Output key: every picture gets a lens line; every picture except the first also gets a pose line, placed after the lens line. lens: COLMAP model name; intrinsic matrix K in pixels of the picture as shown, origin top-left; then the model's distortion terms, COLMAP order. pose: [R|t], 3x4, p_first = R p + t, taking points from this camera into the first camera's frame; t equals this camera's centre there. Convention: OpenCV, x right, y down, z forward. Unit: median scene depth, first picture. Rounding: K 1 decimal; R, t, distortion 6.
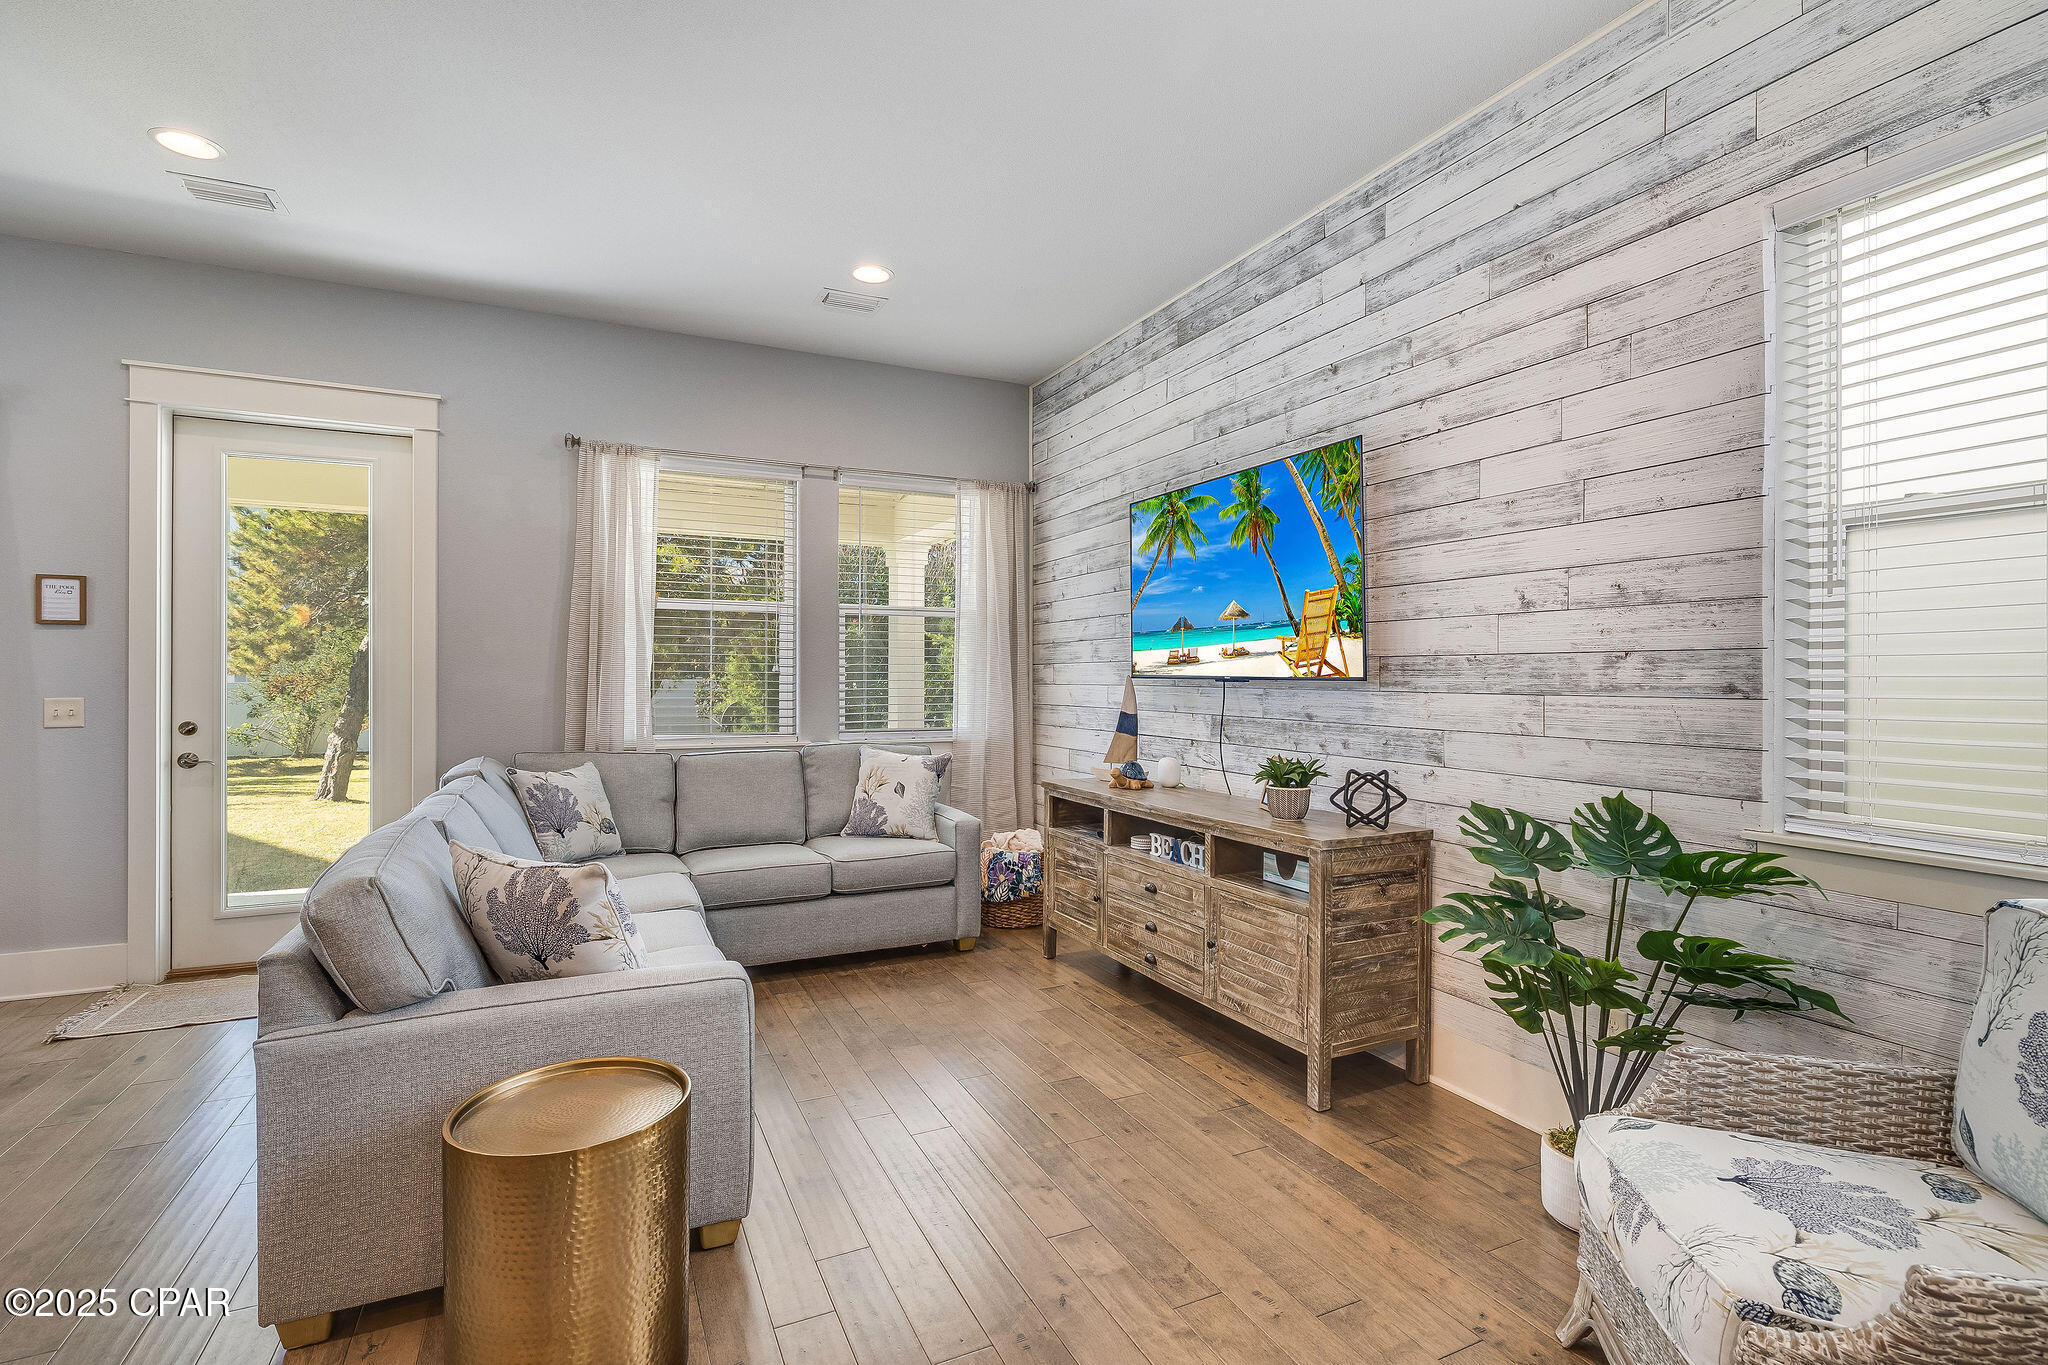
lens RADIAL K [[943.4, 0, 1025.7], [0, 943.4, 669.7], [0, 0, 1]] dist [-0.000175, 0.000119]
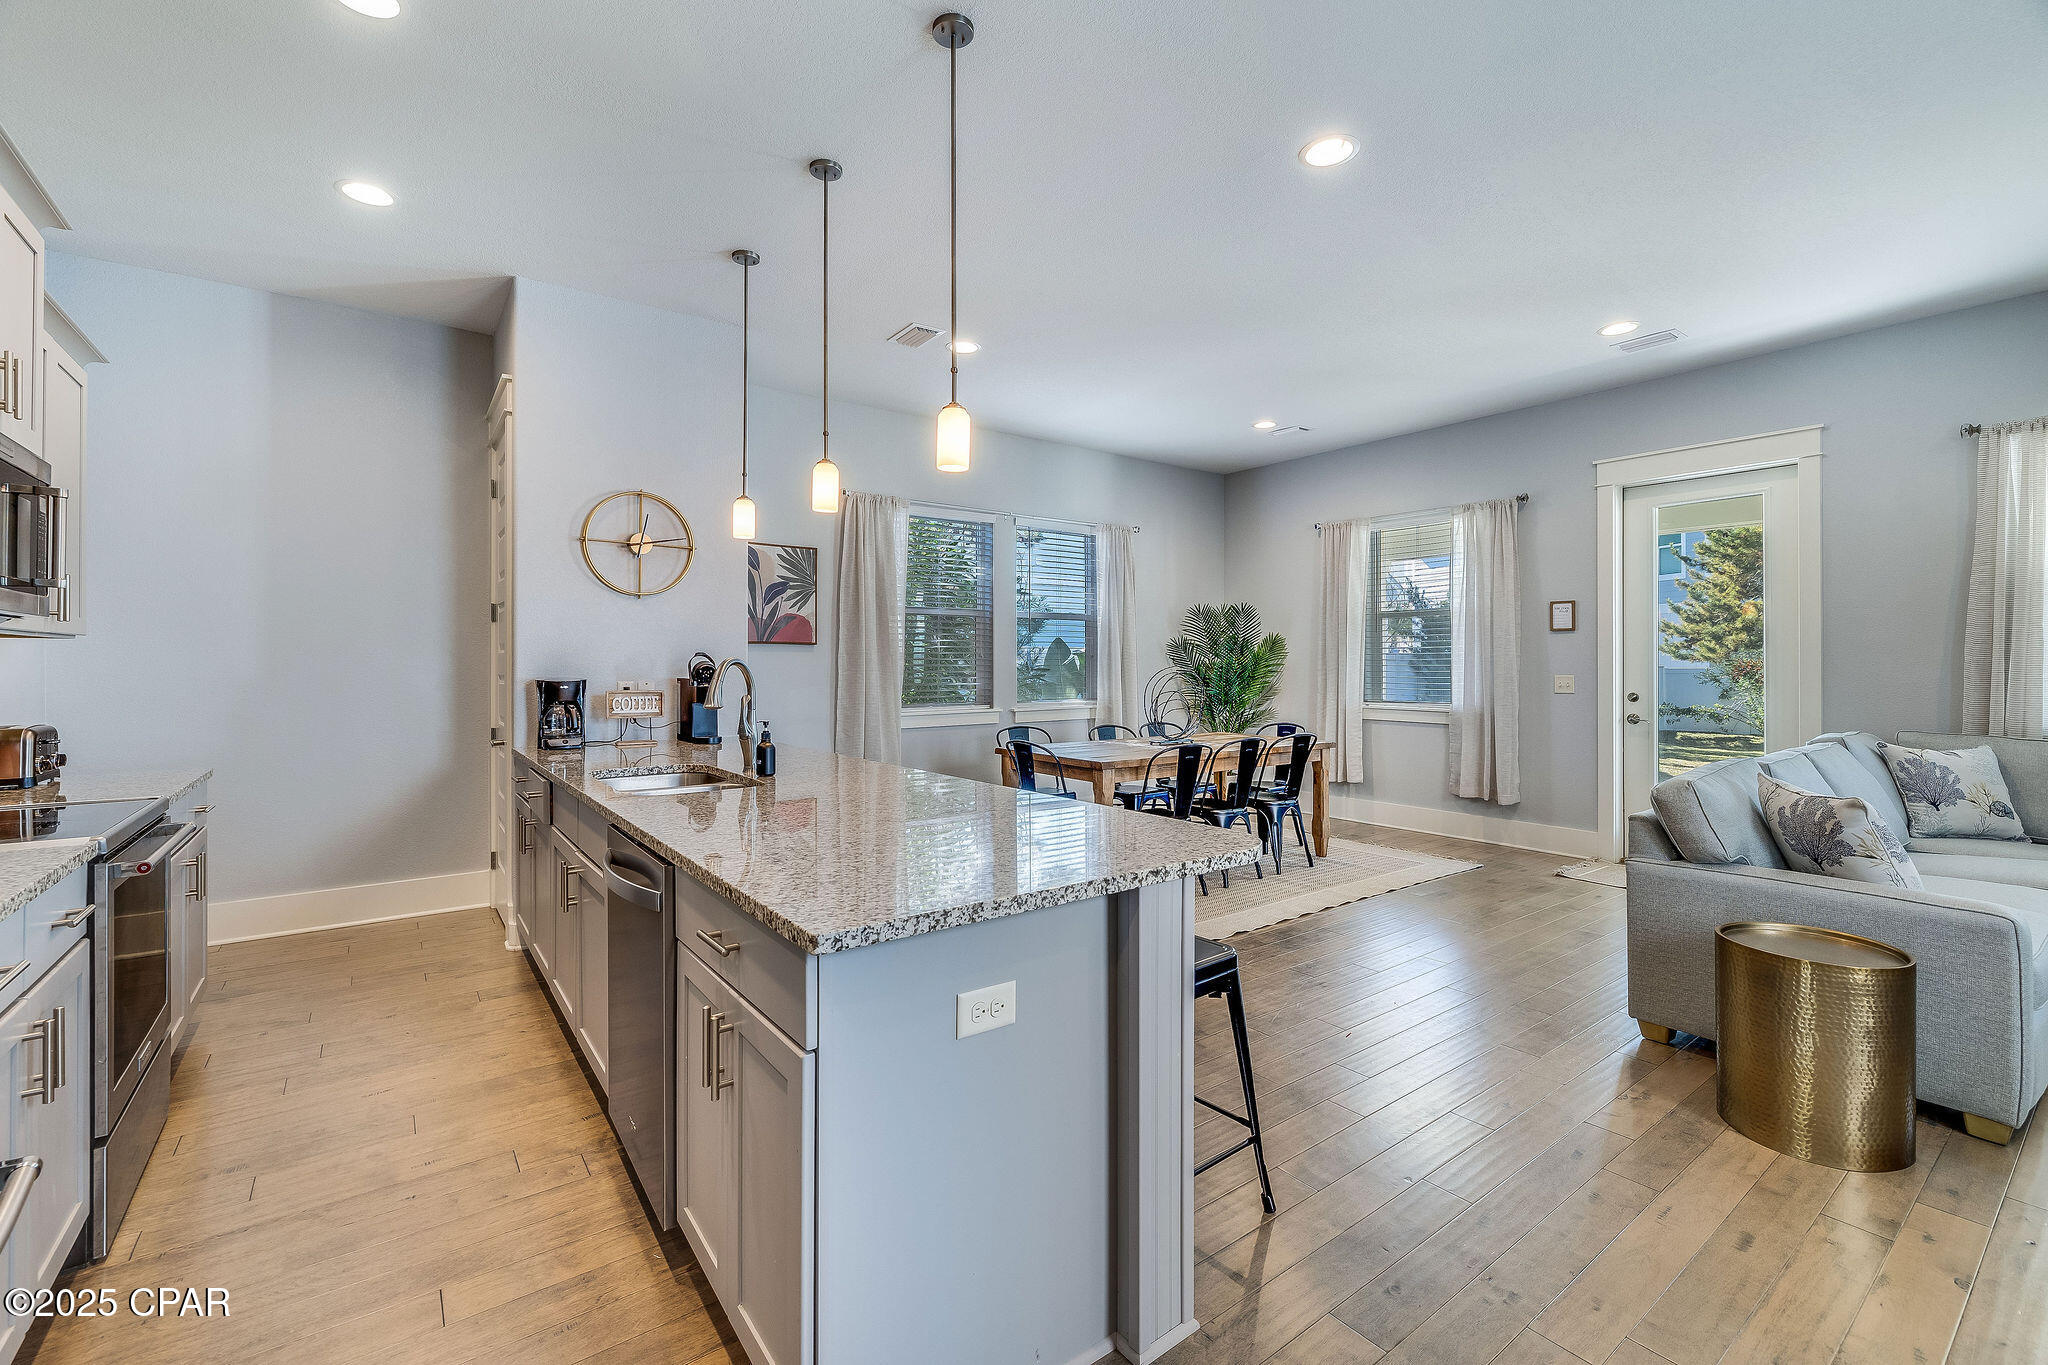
lens RADIAL K [[871.1, 0, 1019.9], [0, 871.1, 669.0], [0, 0, 1]] dist [-0.001886, -0.000179]
pose [[0.192552, 0.004346, -0.981277, 0.324712], [0.008927, 0.999941, 0.006180, 0.000562], [0.981246, -0.009950, 0.192502, -0.253849]]
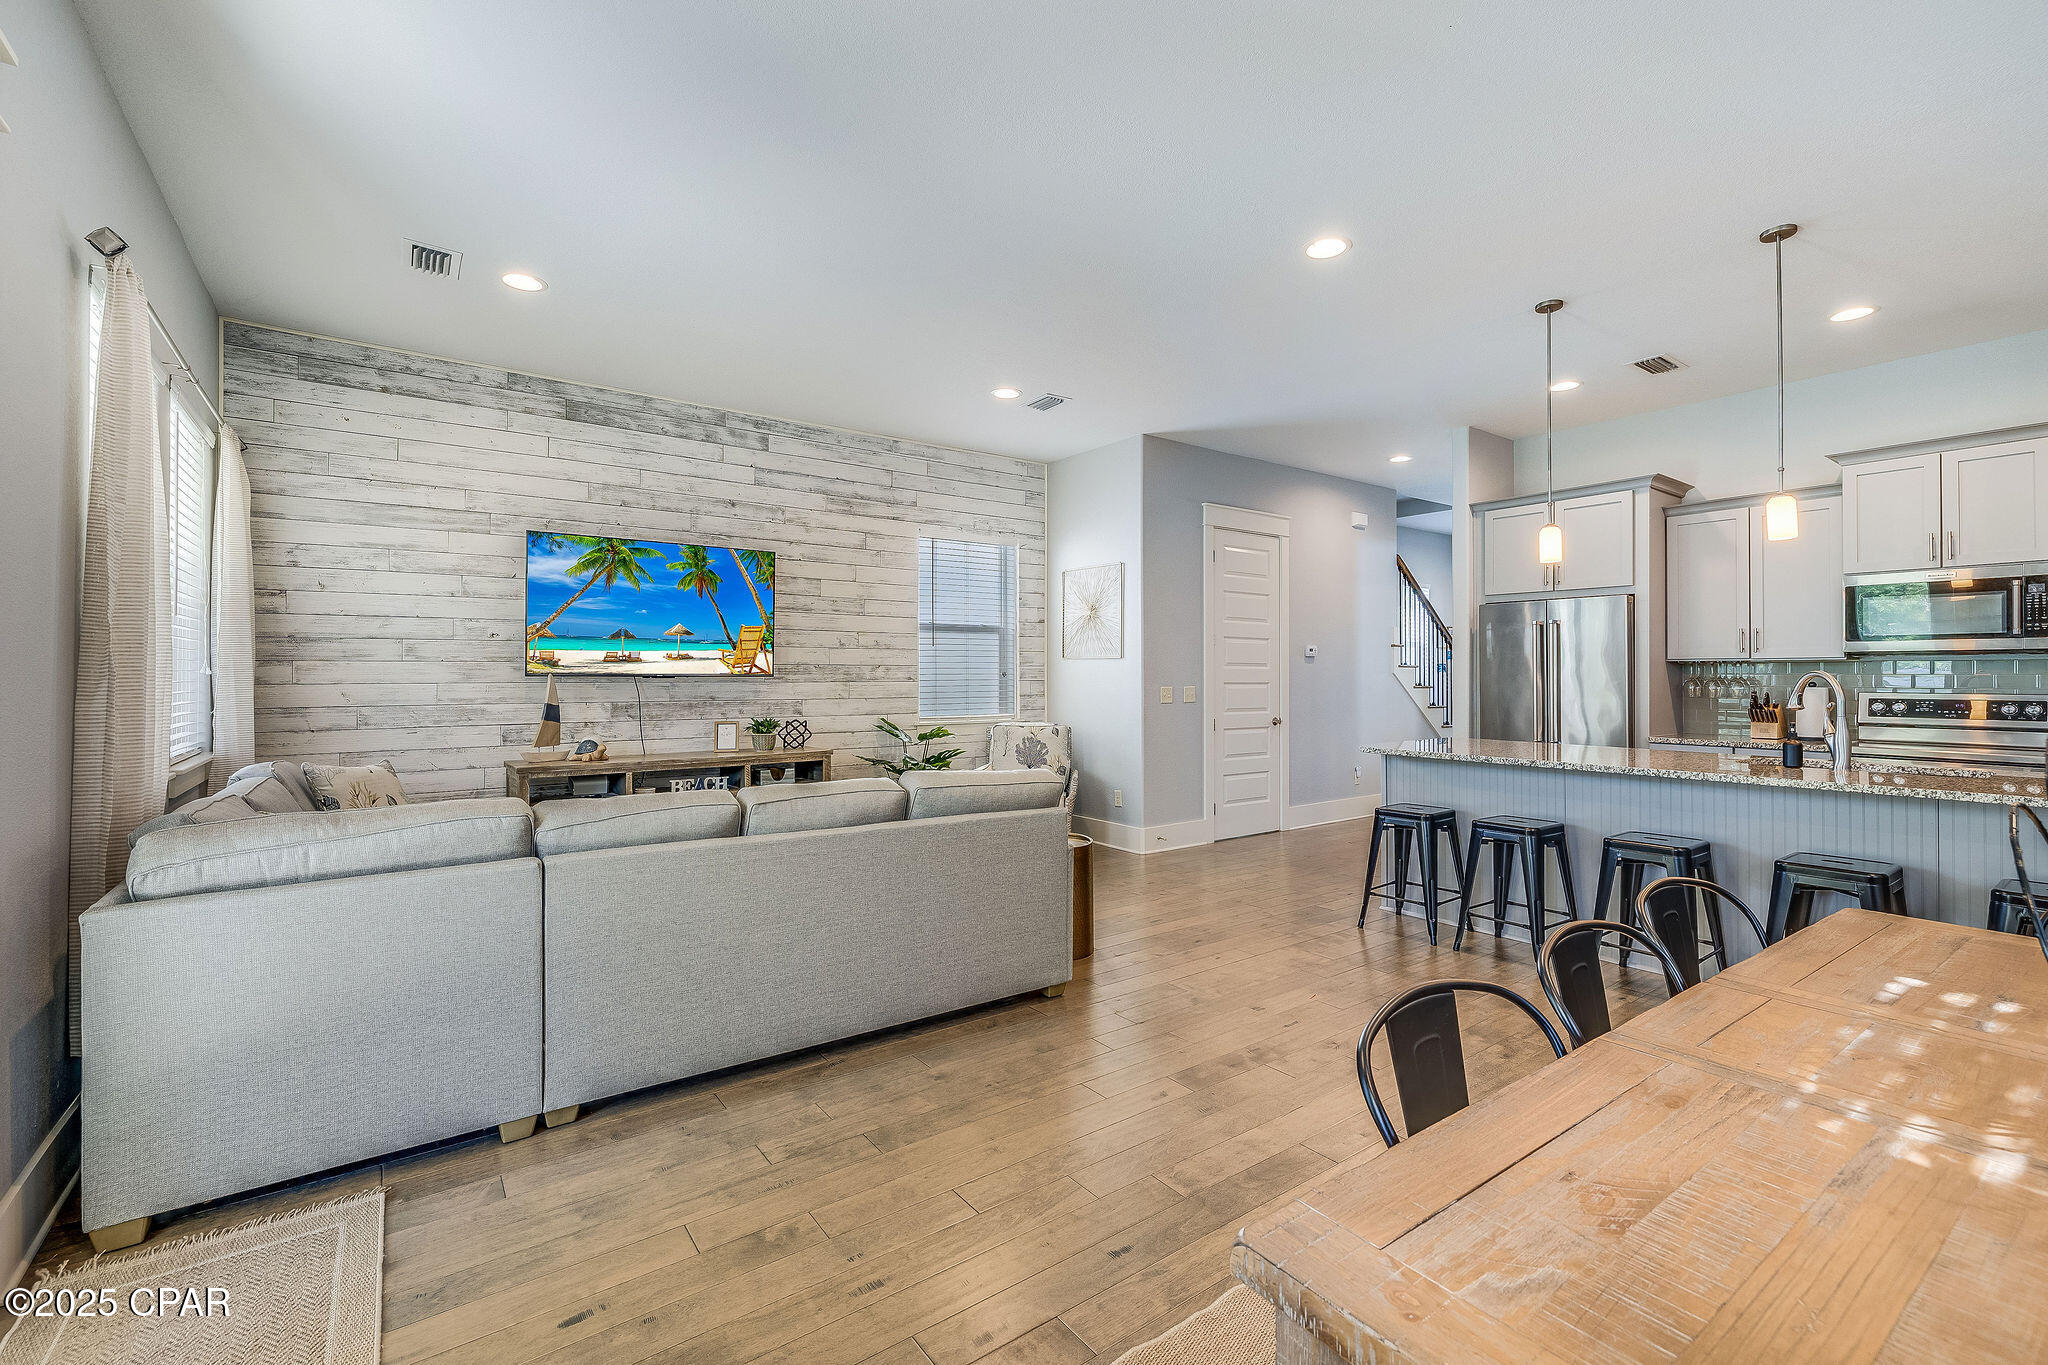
lens RADIAL K [[871.1, 0, 1019.9], [0, 871.1, 669.0], [0, 0, 1]] dist [-0.001886, -0.000179]
pose [[-0.175564, 0.004291, 0.984459, -1.413861], [-0.006437, 0.999964, -0.005507, 0.002177], [-0.984447, -0.007303, -0.175530, 0.755348]]
